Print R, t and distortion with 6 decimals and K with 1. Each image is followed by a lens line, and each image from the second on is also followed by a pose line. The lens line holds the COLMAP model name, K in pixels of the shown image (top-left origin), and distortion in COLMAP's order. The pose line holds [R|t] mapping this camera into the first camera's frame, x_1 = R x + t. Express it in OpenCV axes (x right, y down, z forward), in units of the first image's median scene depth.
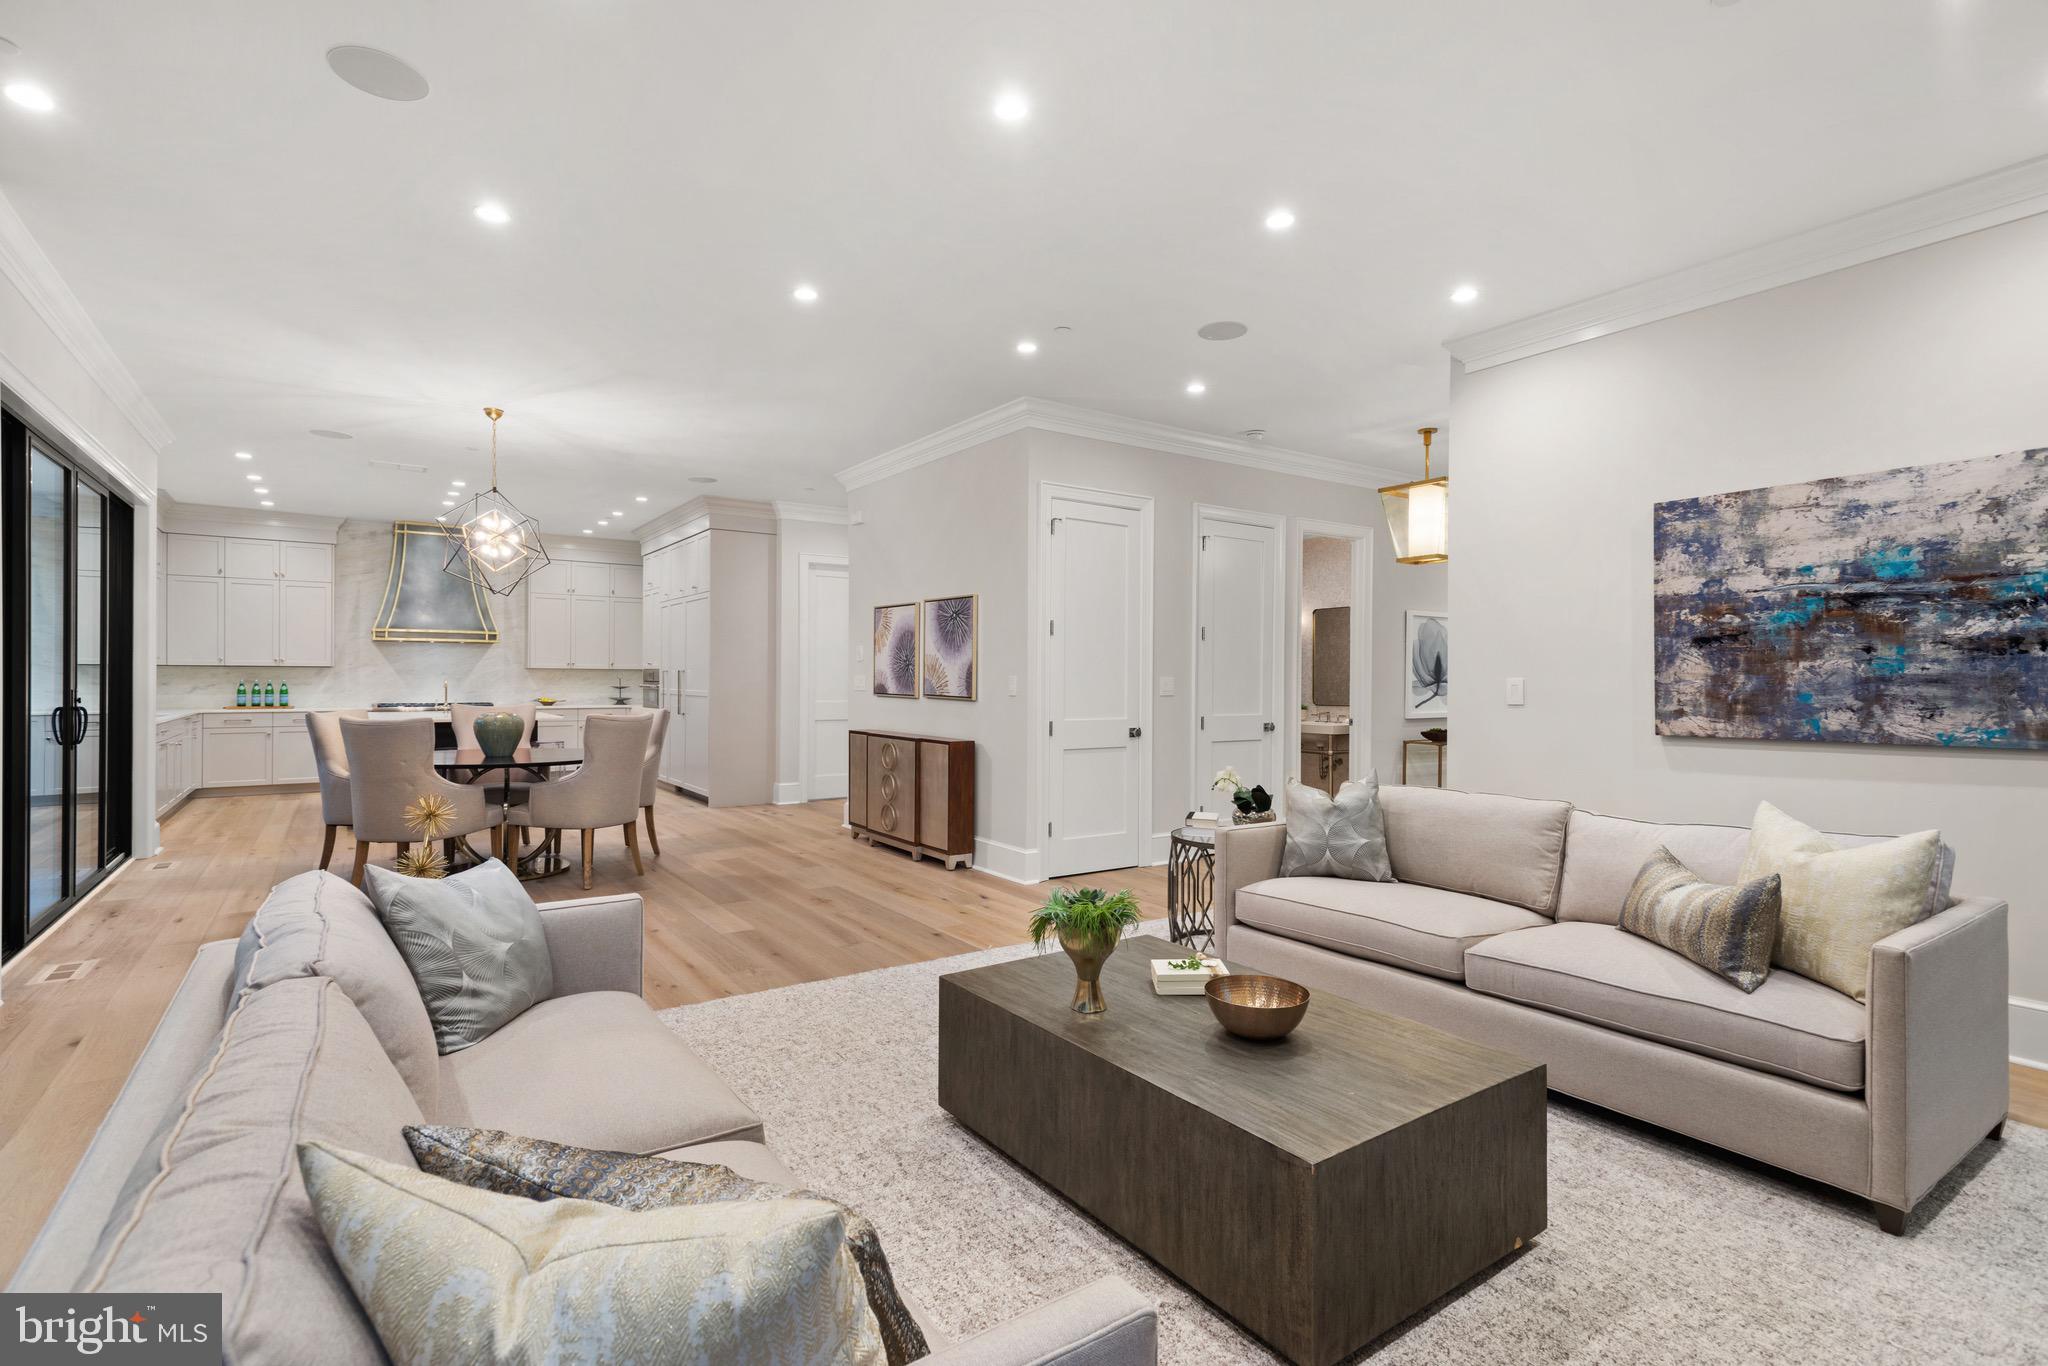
lens RADIAL K [[970.0, 0, 1028.6], [0, 970.0, 675.7], [0, 0, 1]] dist [0.017034, -0.001850]
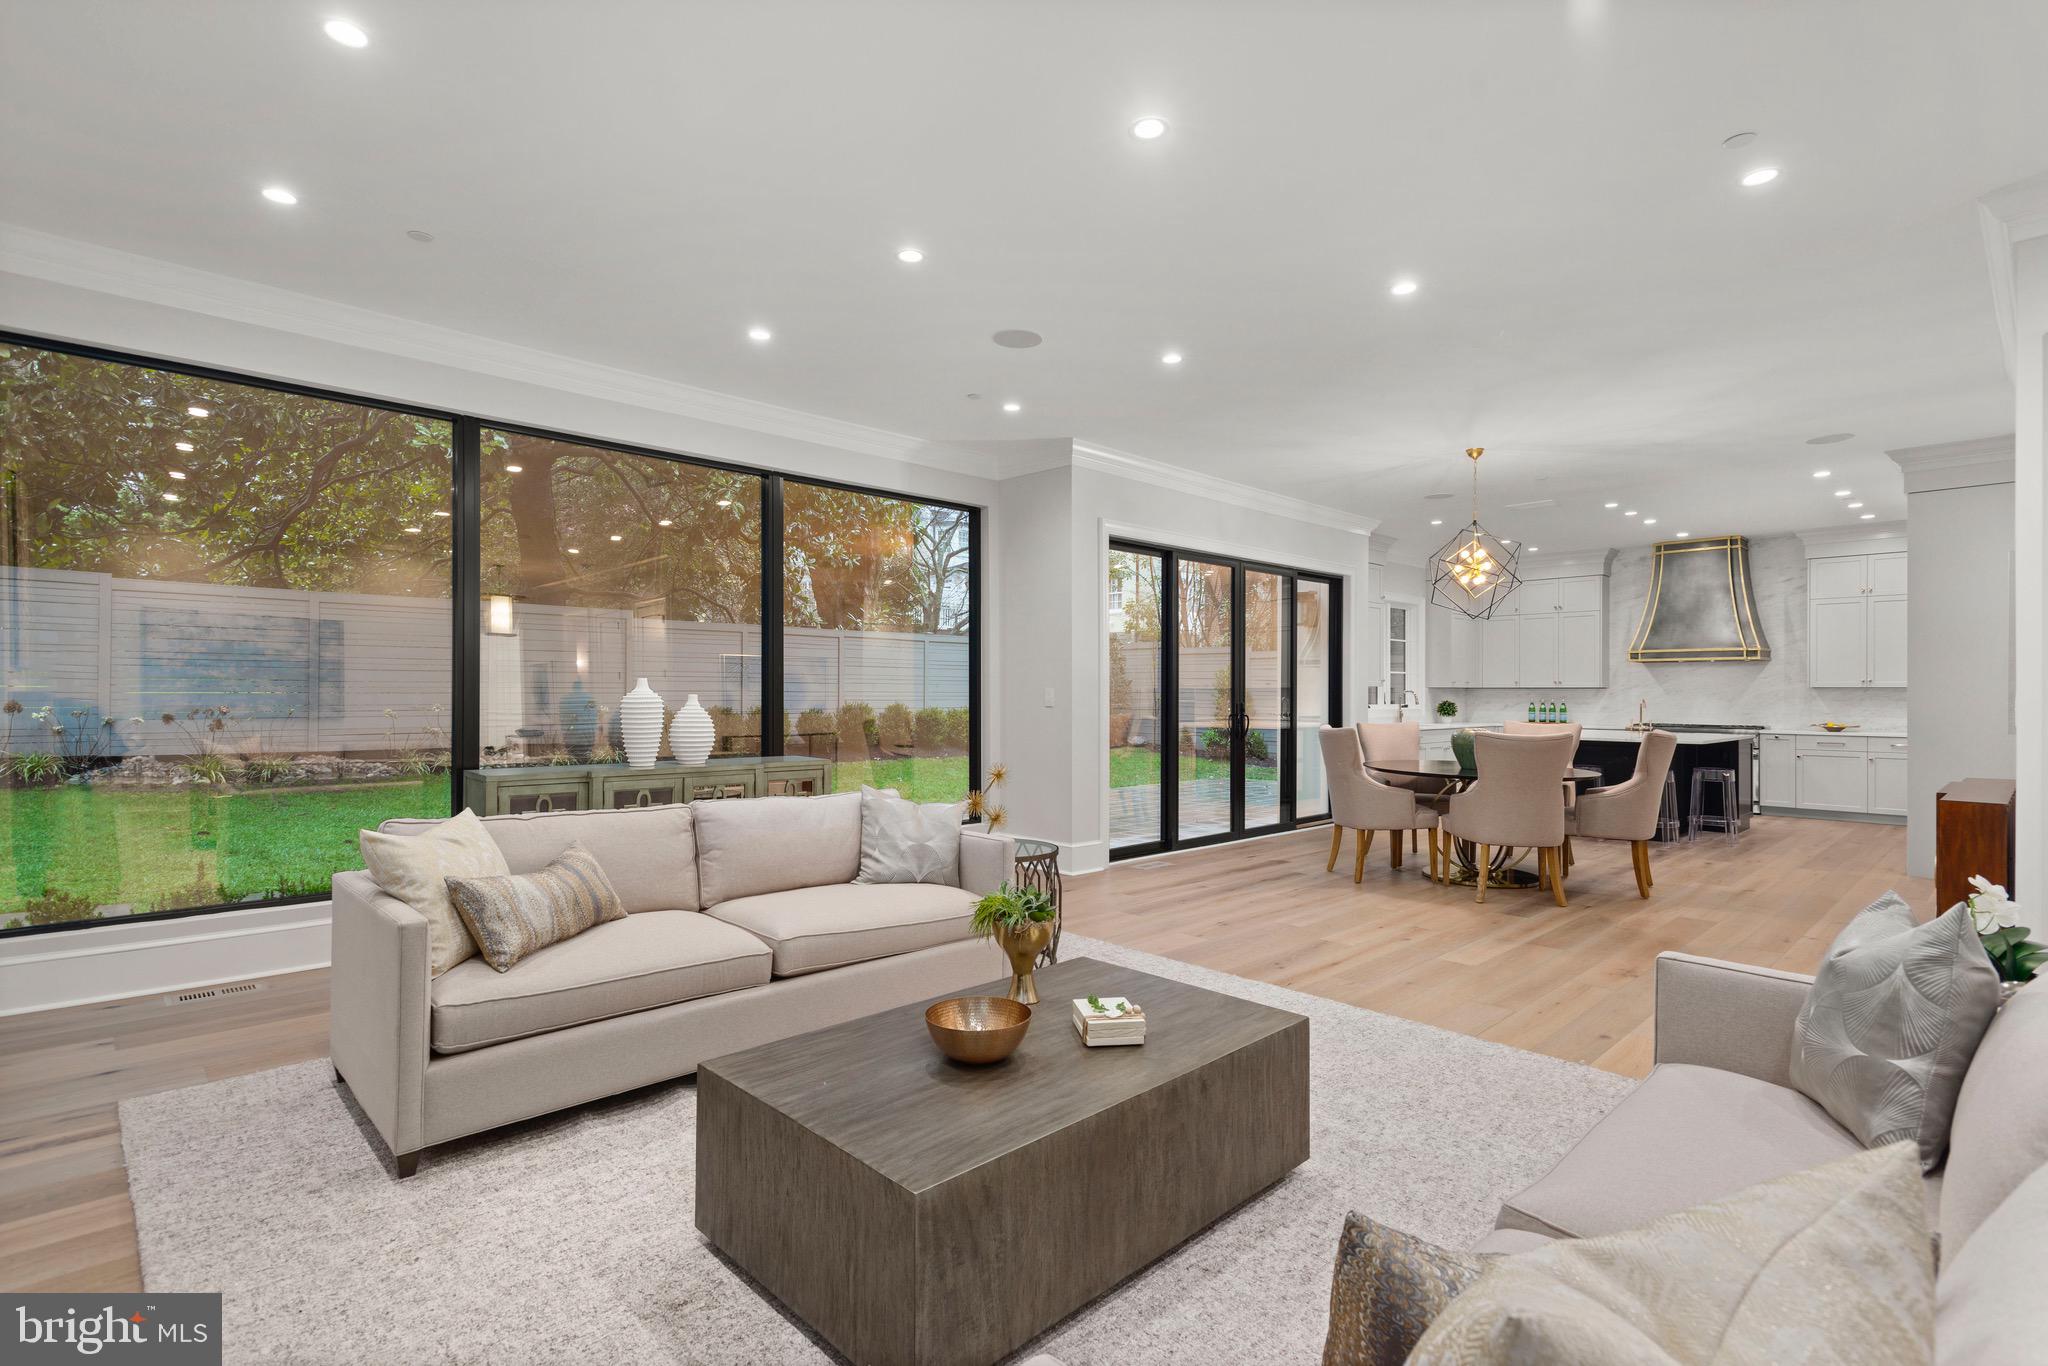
lens RADIAL K [[975.7, 0, 1024.1], [0, 975.7, 690.0], [0, 0, 1]] dist [0.020308, -0.000430]
pose [[0.155880, -0.006860, -0.987752, 0.452196], [-0.001369, 0.999973, -0.007161, 0.003599], [0.987775, 0.002469, 0.155867, 0.335332]]
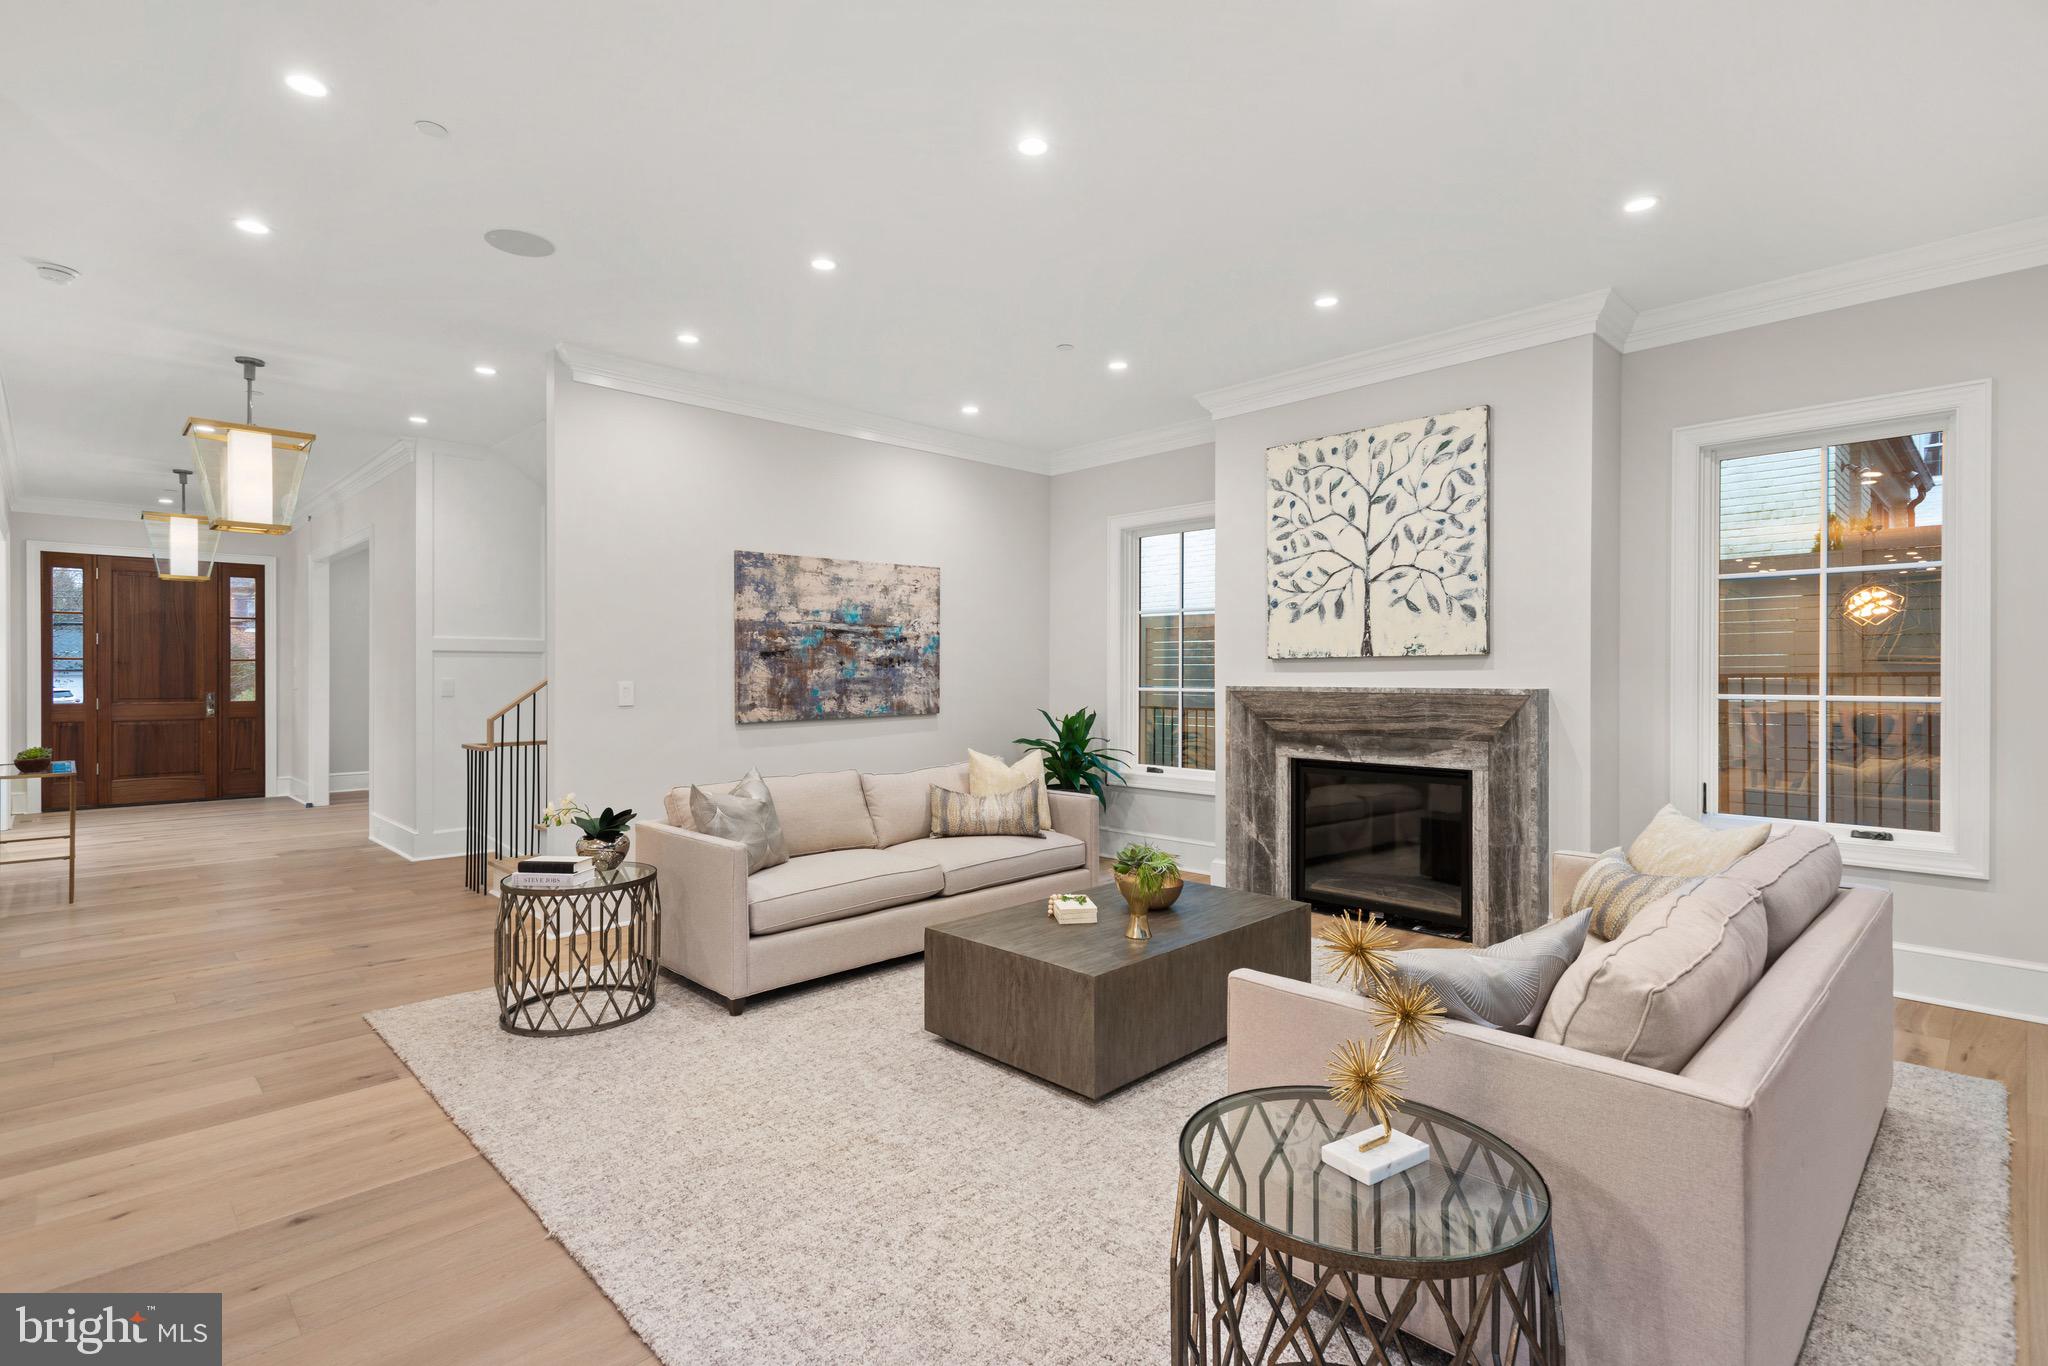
lens RADIAL K [[970.0, 0, 1028.6], [0, 970.0, 675.7], [0, 0, 1]] dist [0.017034, -0.001850]
pose [[-0.170134, -0.006215, 0.985401, -0.493070], [-0.003831, 0.999977, 0.005646, -0.009020], [-0.985414, -0.002814, -0.170153, 0.553602]]
